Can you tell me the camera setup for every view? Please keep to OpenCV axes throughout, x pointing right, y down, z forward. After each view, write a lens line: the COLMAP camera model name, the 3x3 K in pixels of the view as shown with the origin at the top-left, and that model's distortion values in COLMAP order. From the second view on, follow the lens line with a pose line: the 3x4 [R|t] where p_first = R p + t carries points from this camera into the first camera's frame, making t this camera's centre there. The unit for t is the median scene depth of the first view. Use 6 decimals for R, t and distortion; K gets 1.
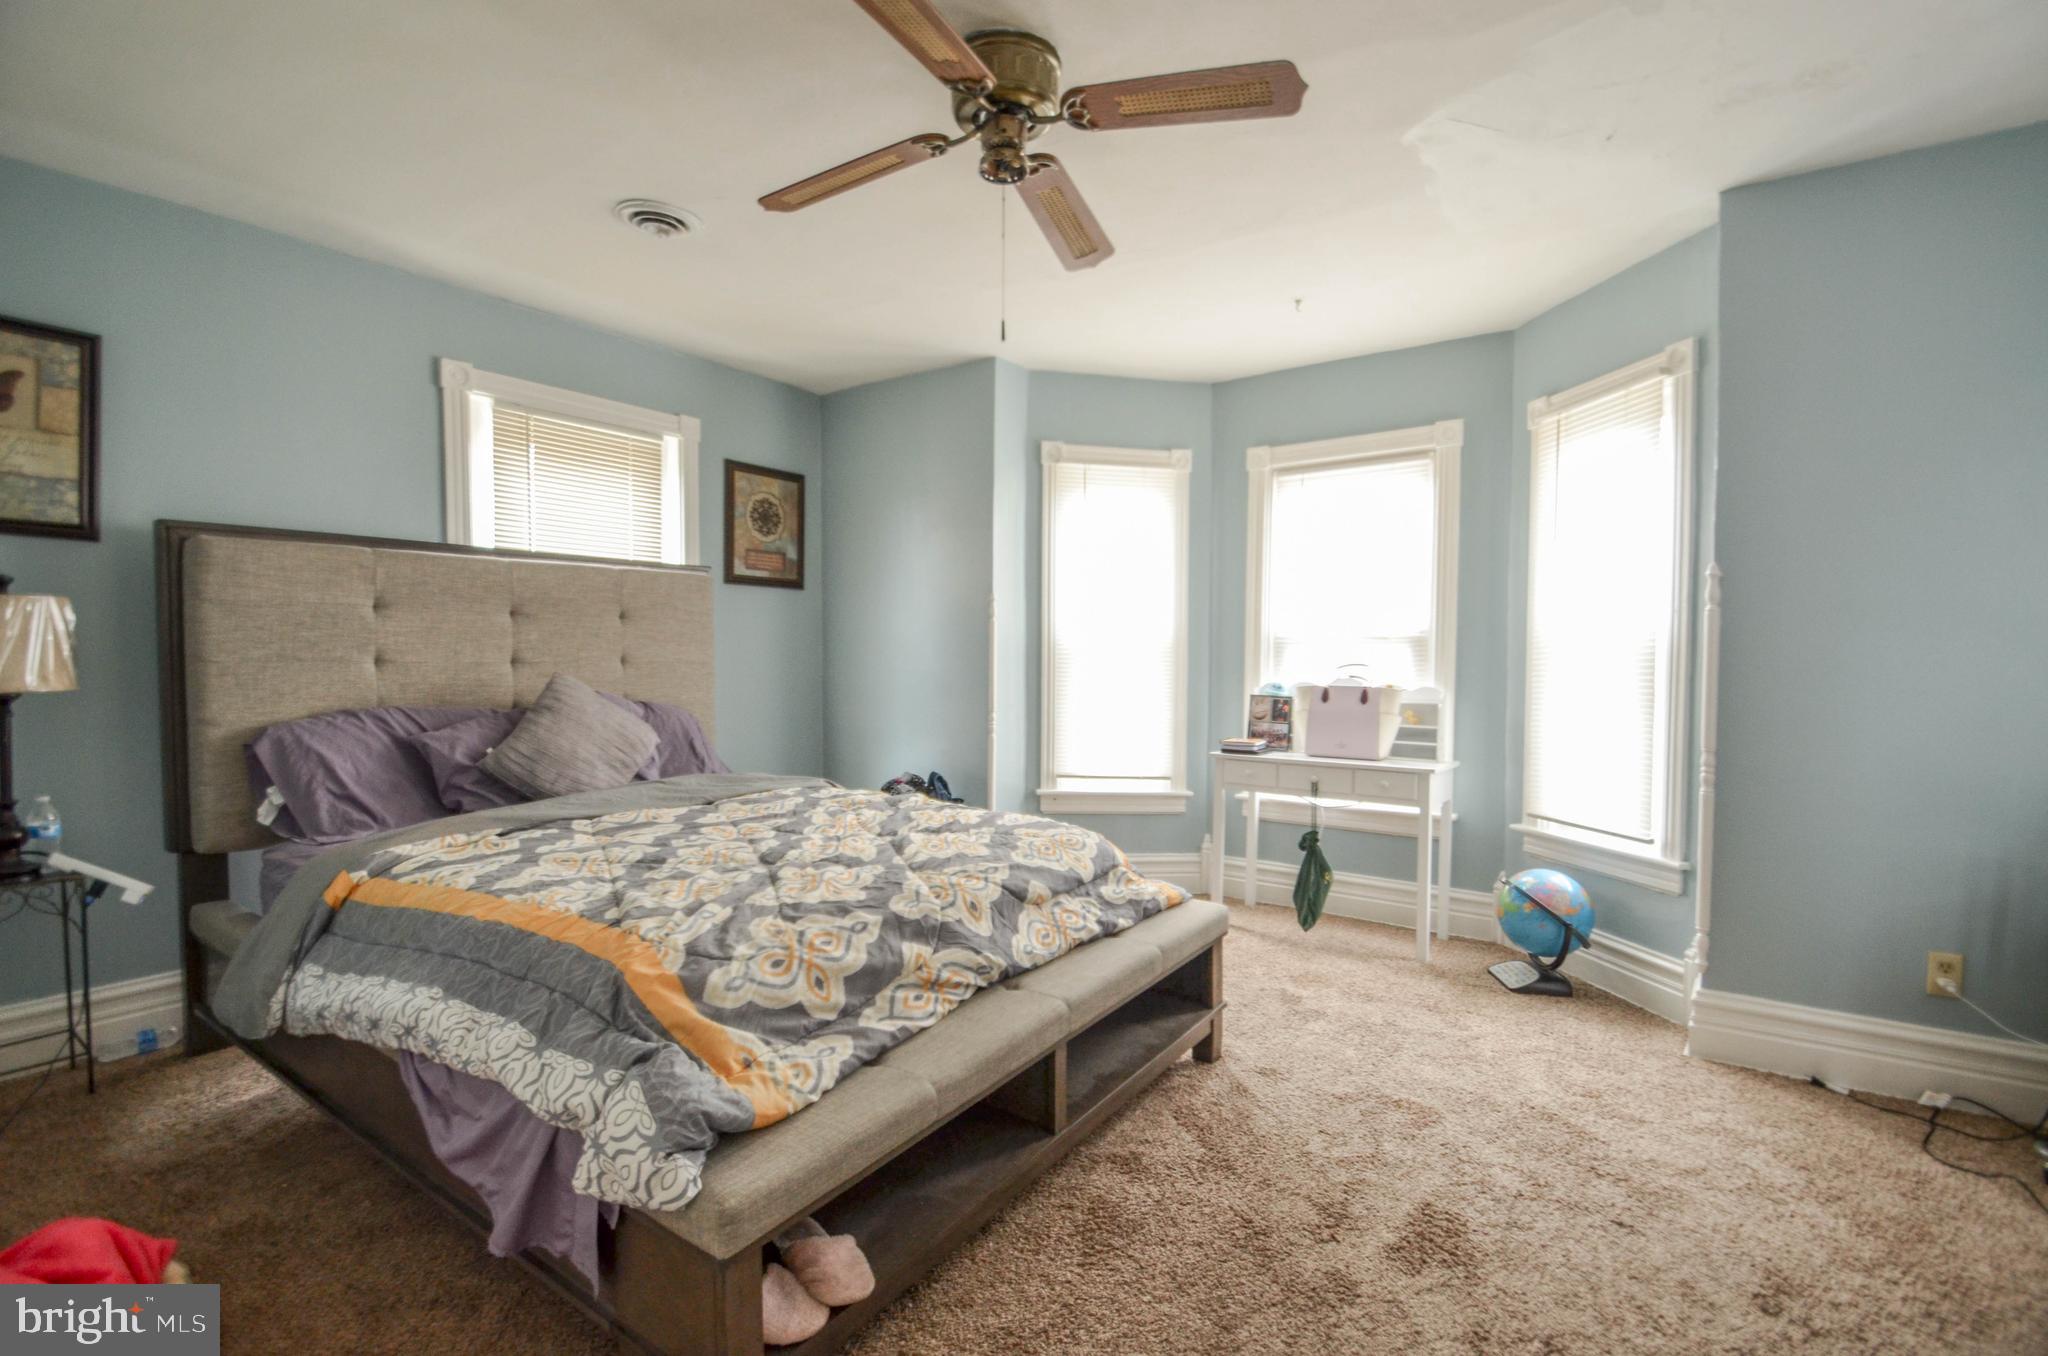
lens RADIAL K [[947.3, 0, 1025.9], [0, 947.3, 667.2], [0, 0, 1]] dist [-0.000744, -0.000631]
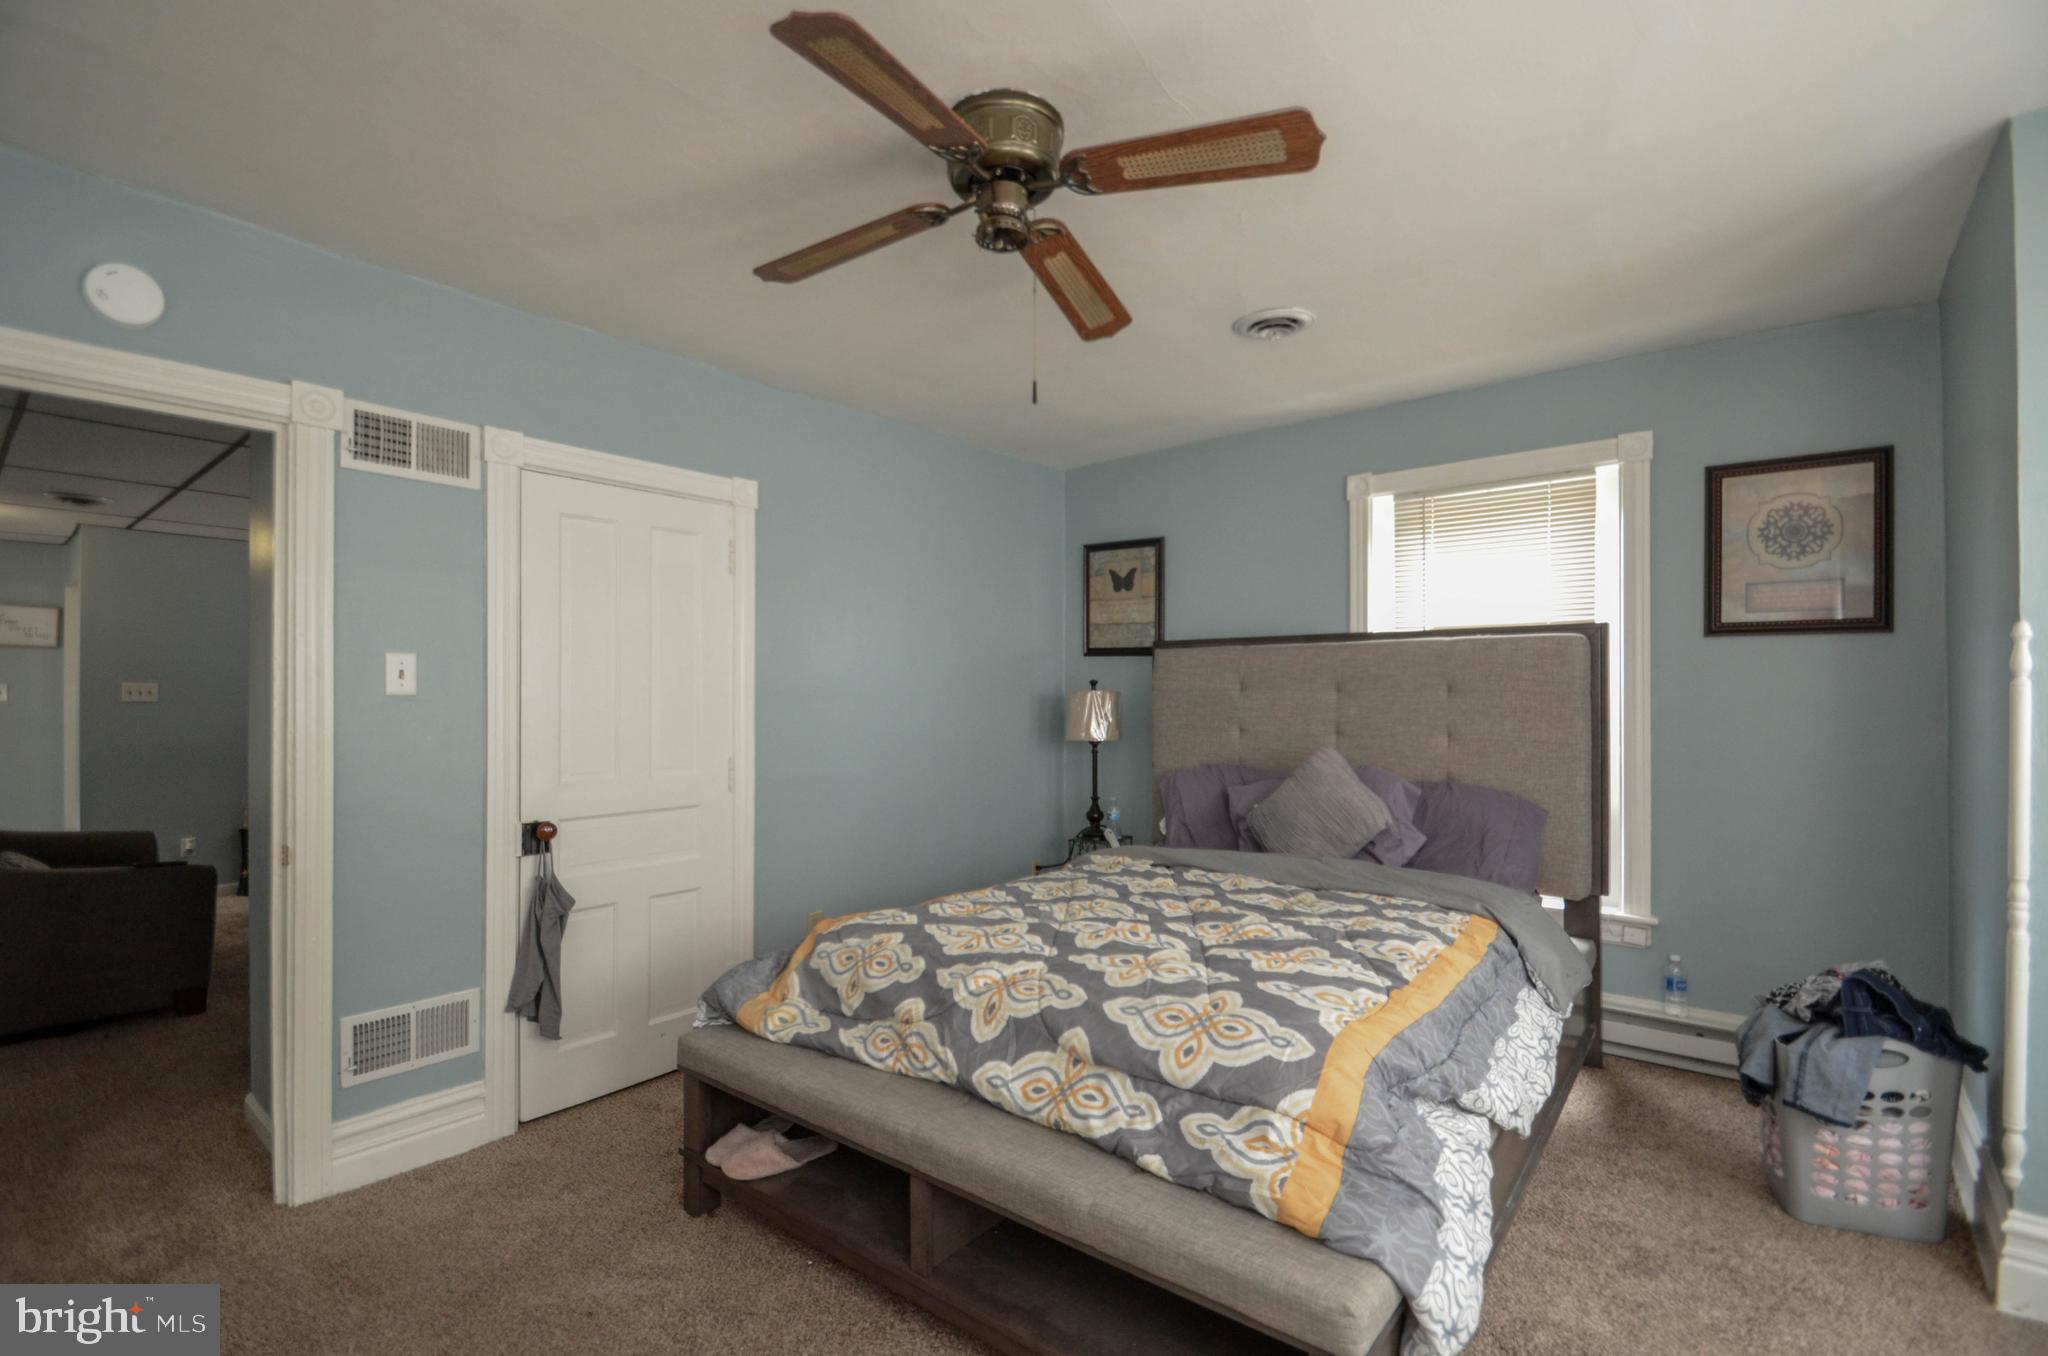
lens RADIAL K [[894.3, 0, 1017.7], [0, 894.3, 686.8], [0, 0, 1]] dist [0.000988, 0.000037]
pose [[-0.069384, -0.014622, -0.997483, 0.748079], [-0.020608, 0.999700, -0.013221, -0.054604], [0.997377, 0.019639, -0.069665, 0.951509]]
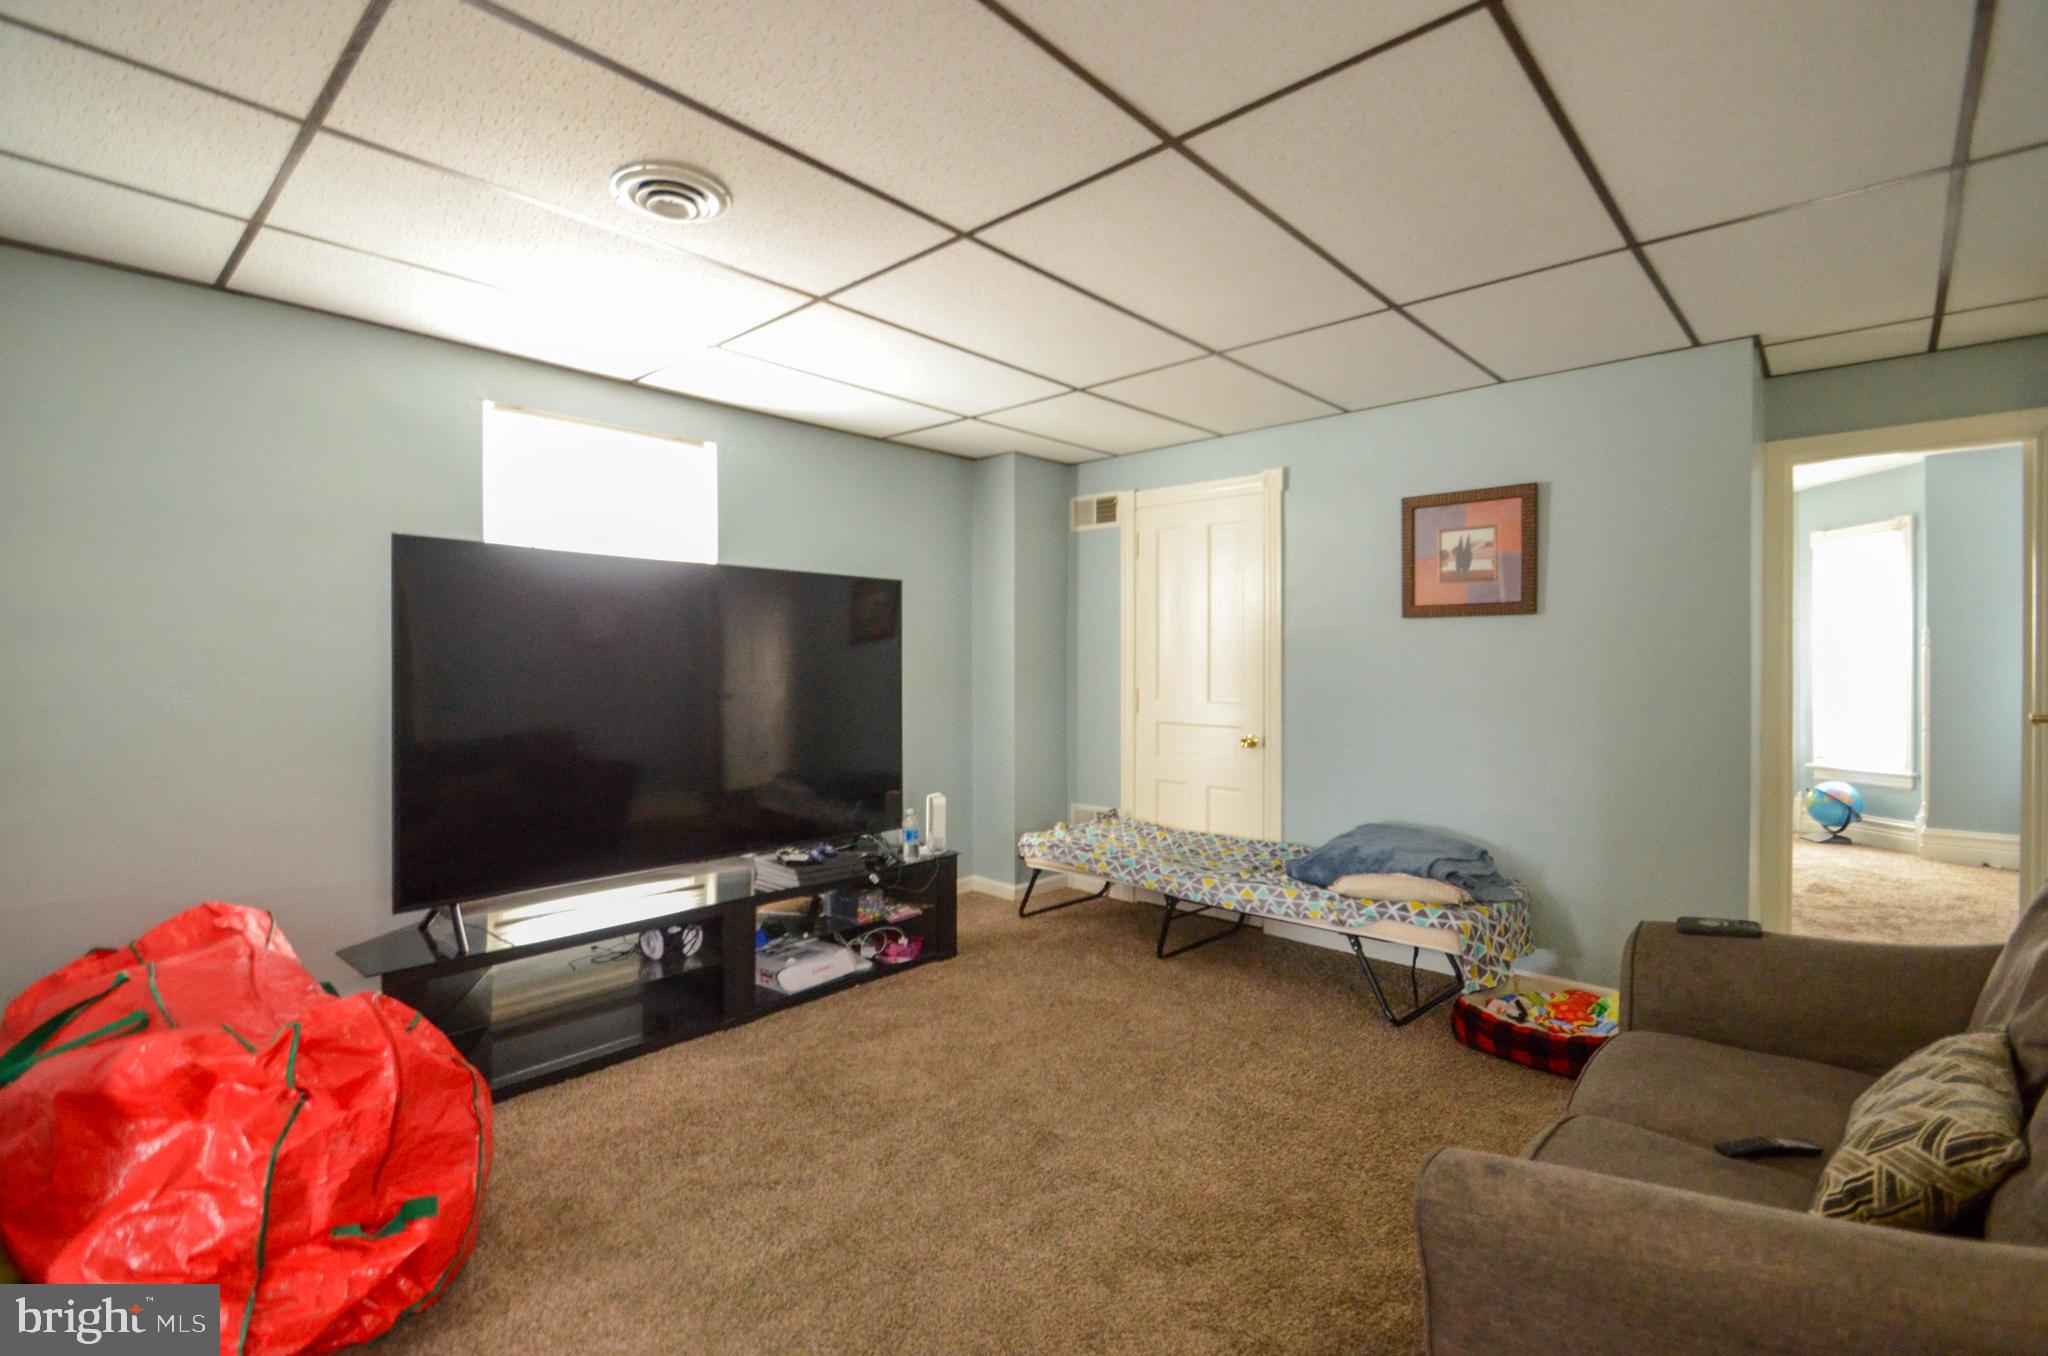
lens RADIAL K [[947.3, 0, 1025.9], [0, 947.3, 667.2], [0, 0, 1]] dist [-0.000744, -0.000631]
pose [[0.992840, -0.012194, -0.118827, -0.685855], [0.009942, 0.999760, -0.019520, -0.000820], [0.119036, 0.018199, 0.992723, -0.898280]]
